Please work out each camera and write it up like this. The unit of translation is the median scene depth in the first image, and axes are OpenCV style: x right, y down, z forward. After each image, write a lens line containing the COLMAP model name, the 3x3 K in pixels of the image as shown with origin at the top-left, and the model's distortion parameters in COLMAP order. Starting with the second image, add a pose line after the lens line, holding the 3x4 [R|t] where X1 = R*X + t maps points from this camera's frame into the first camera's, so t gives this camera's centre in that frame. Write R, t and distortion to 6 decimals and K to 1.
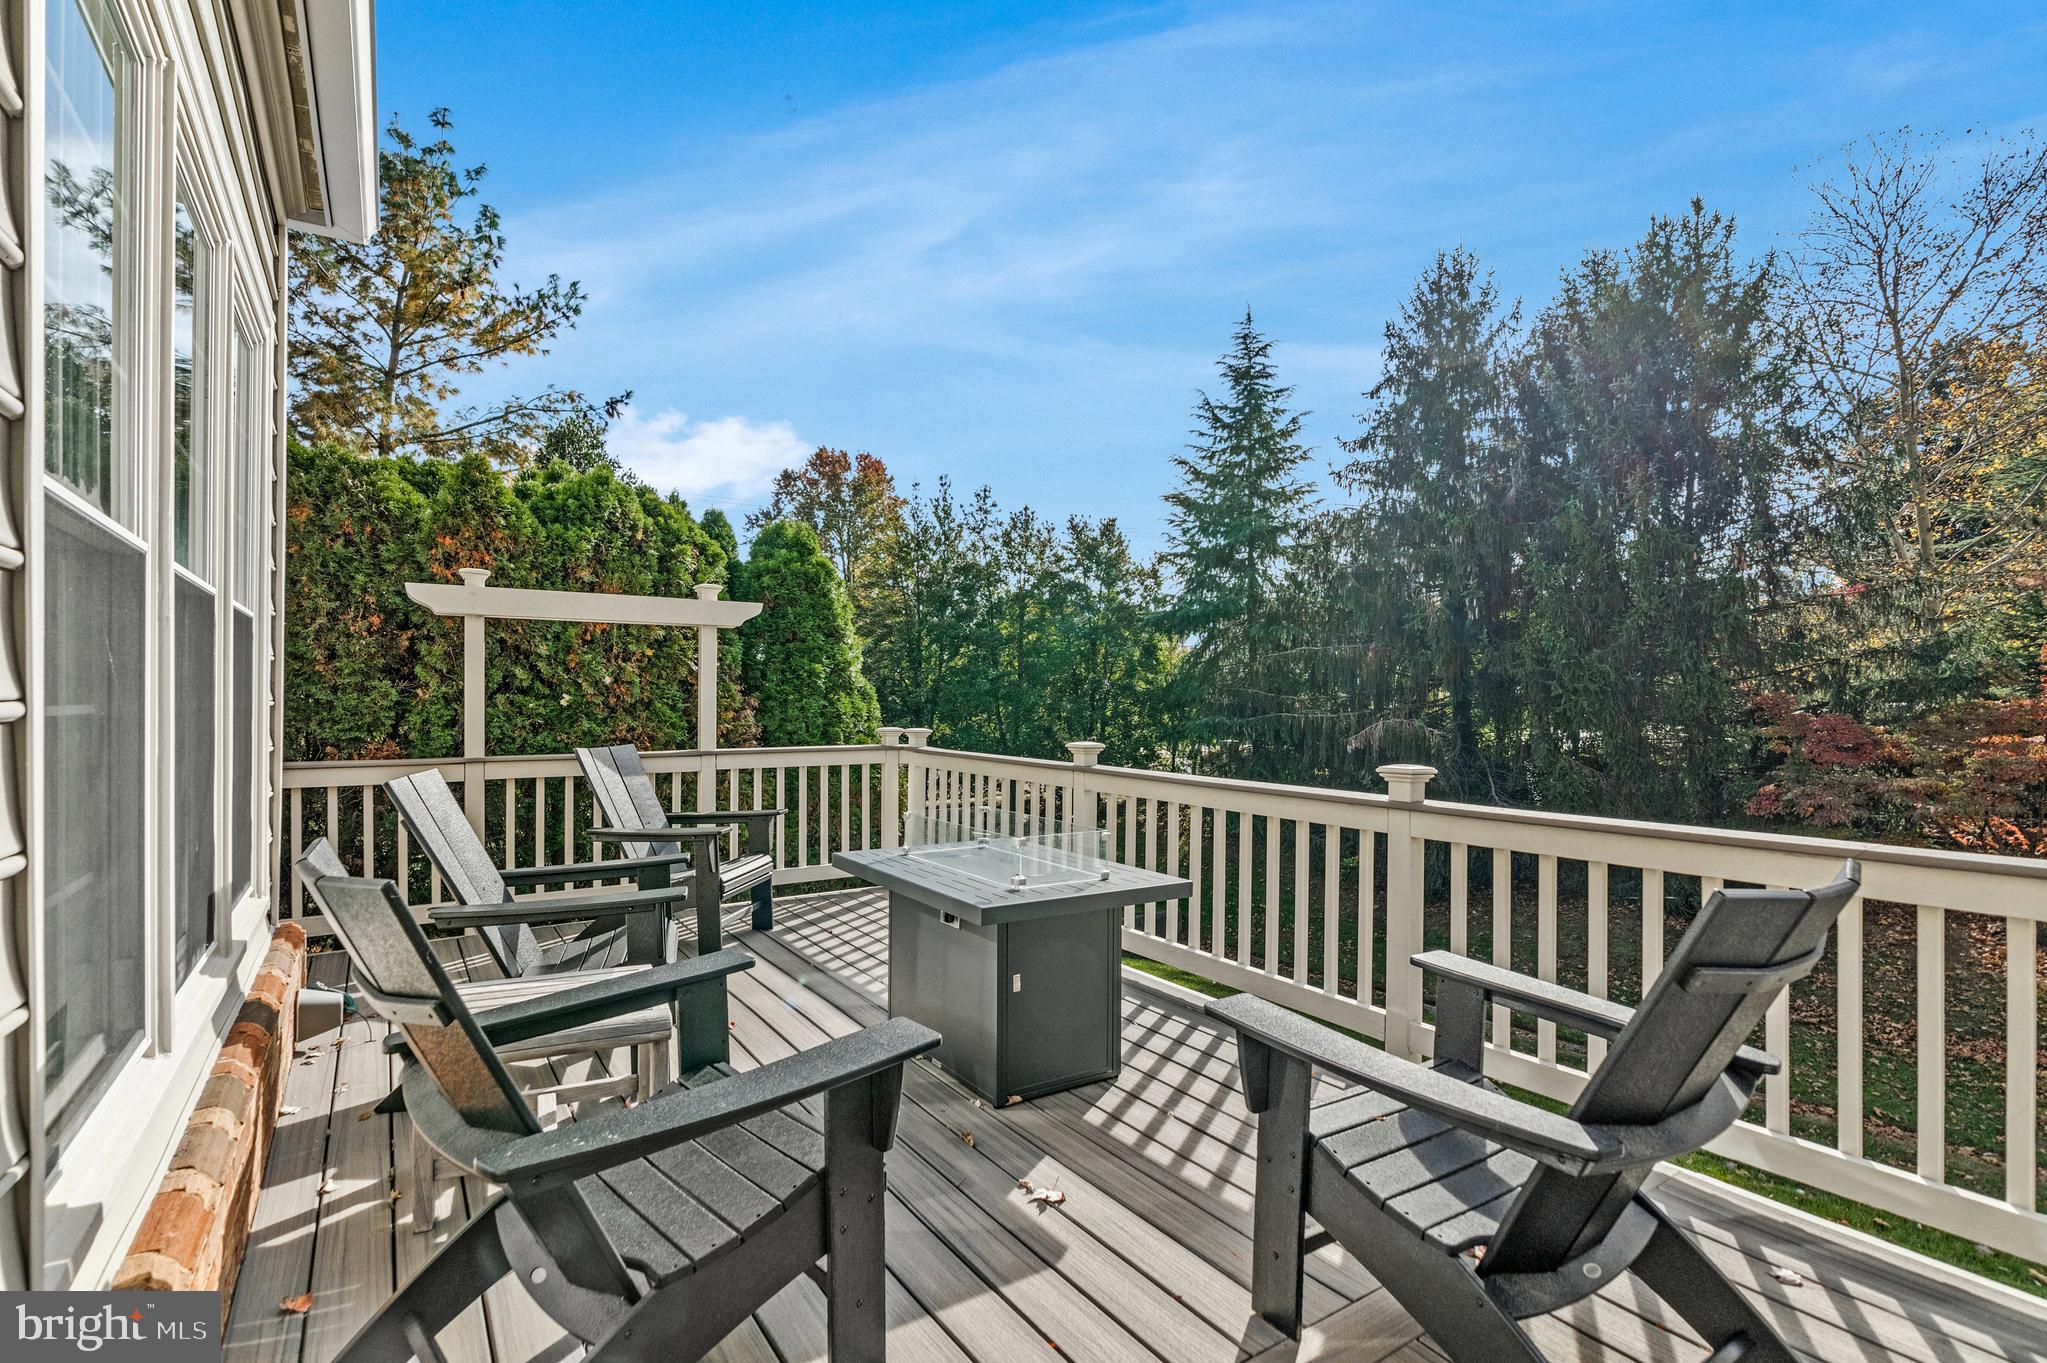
lens RADIAL K [[940.6, 0, 1111.9], [0, 940.6, 677.5], [0, 0, 1]] dist [-0.062346, 0.000364]
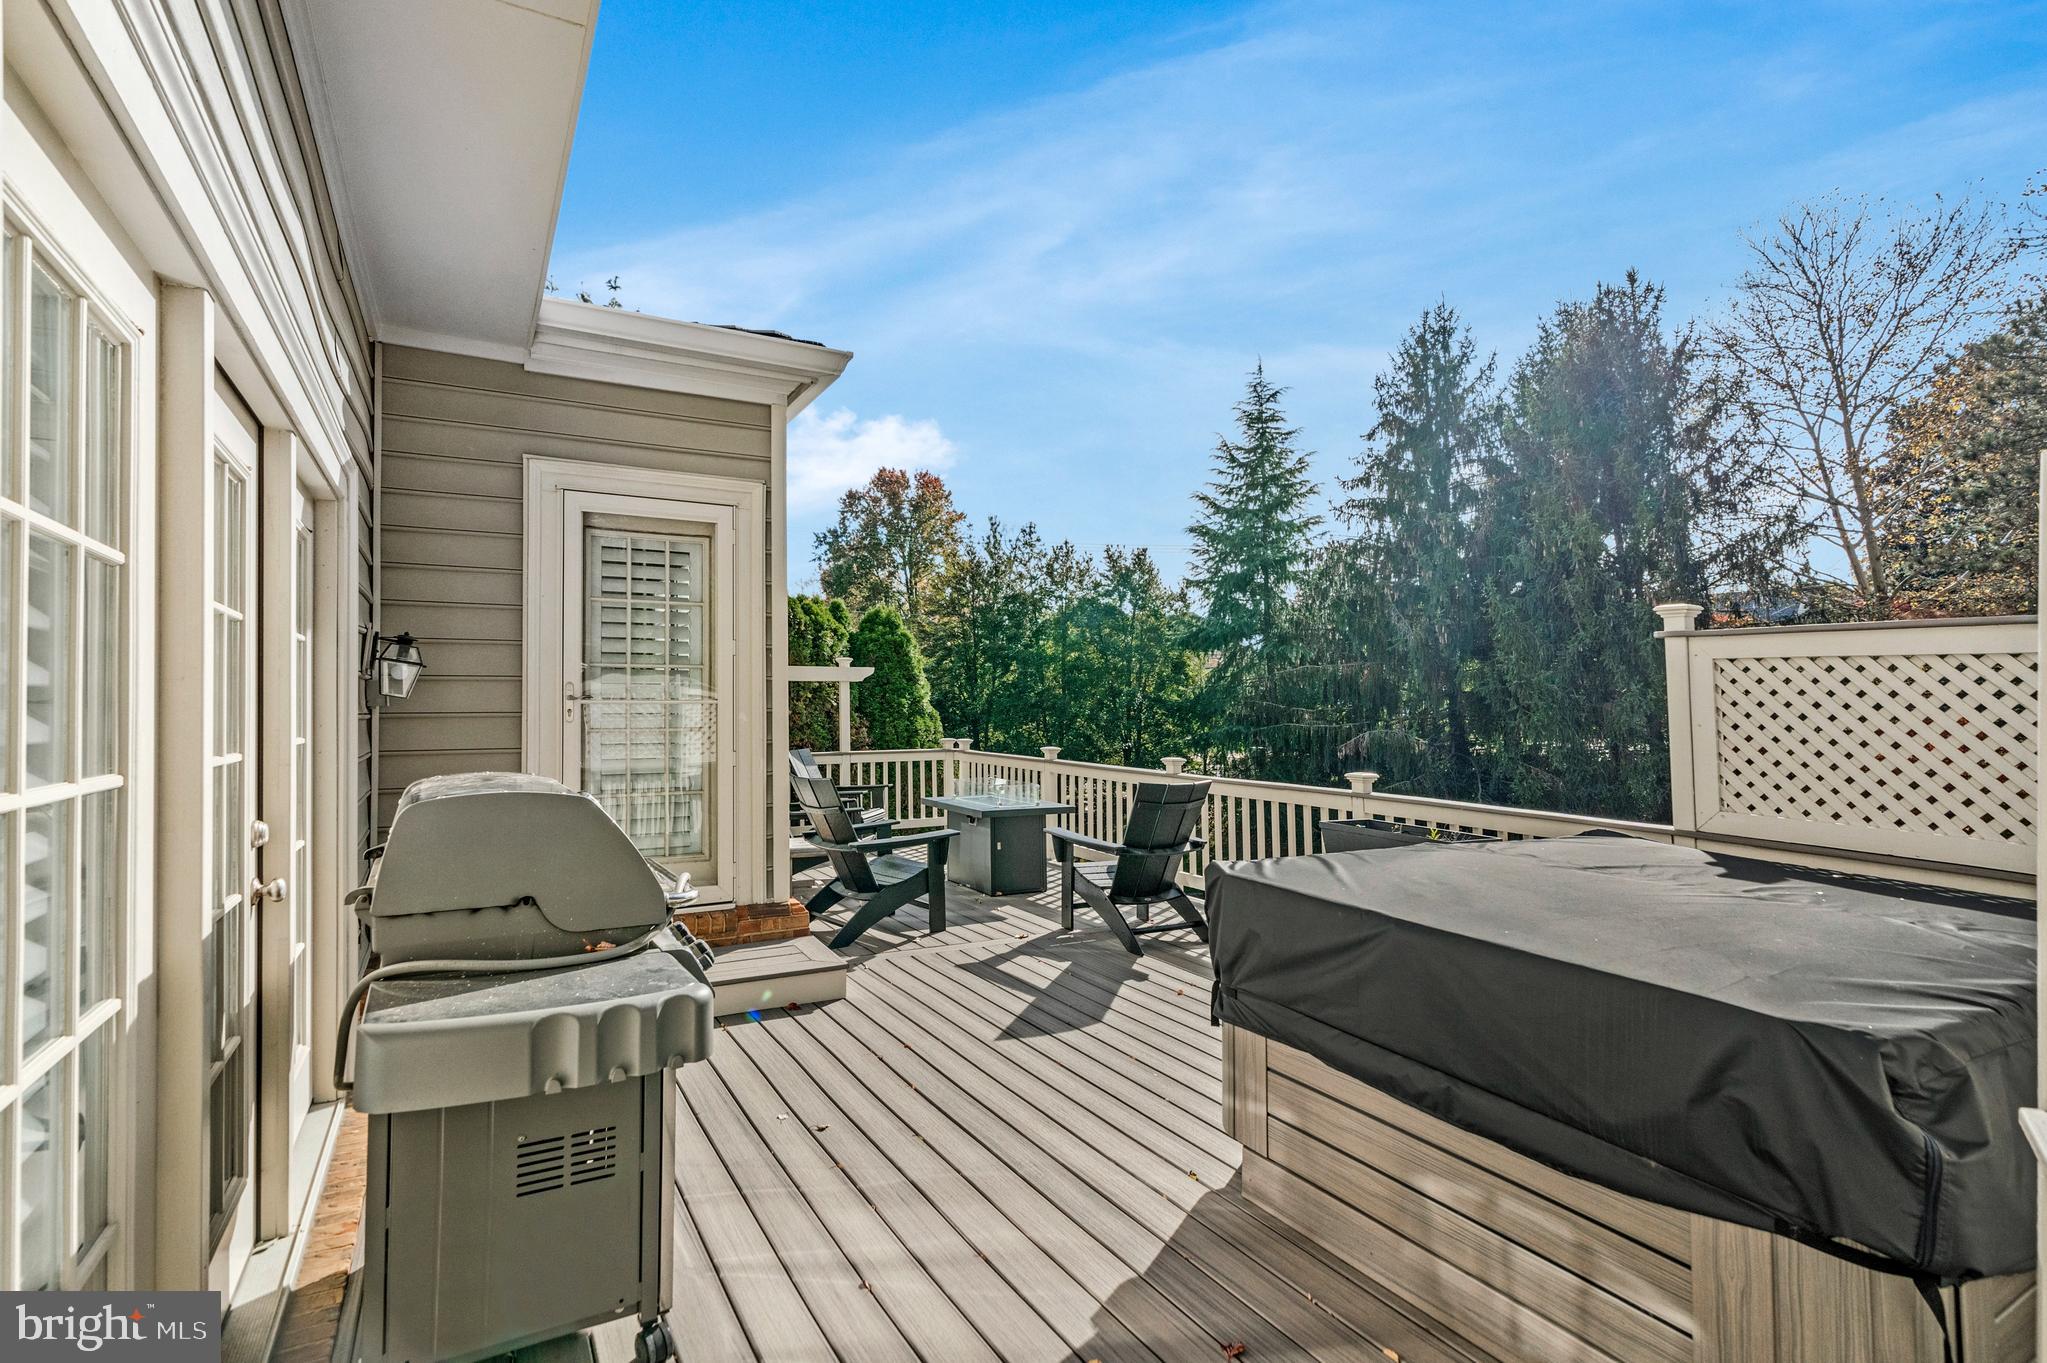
lens RADIAL K [[976.4, 0, 1012.0], [0, 976.4, 700.1], [0, 0, 1]] dist [0.000028, -0.000008]
pose [[0.985405, -0.006981, -0.170085, 0.049467], [0.010027, 0.999804, 0.017055, -0.012524], [0.169932, -0.018511, 0.985282, -0.199026]]
